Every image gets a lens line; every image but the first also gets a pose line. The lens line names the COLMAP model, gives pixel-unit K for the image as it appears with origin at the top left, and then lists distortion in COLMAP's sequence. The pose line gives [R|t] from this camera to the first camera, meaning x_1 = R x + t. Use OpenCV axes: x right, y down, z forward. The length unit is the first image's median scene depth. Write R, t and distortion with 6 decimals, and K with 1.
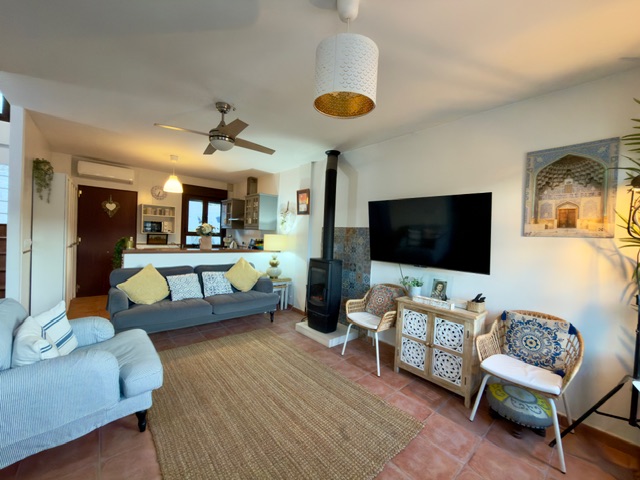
lens RADIAL K [[253.9, 0, 322.4], [0, 253.9, 240.8], [0, 0, 1]] dist [0.000082, 0.000073]
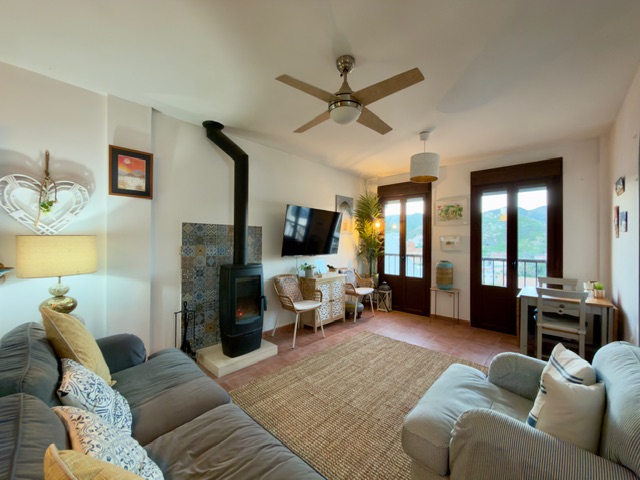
lens RADIAL K [[253.9, 0, 321.2], [0, 253.9, 240.1], [0, 0, 1]] dist [0.000082, 0.000073]
pose [[-0.088990, -0.045110, 0.995011, -0.736102], [0.009071, 0.998896, 0.046098, -0.037527], [-0.995991, 0.013128, -0.088482, 0.740818]]
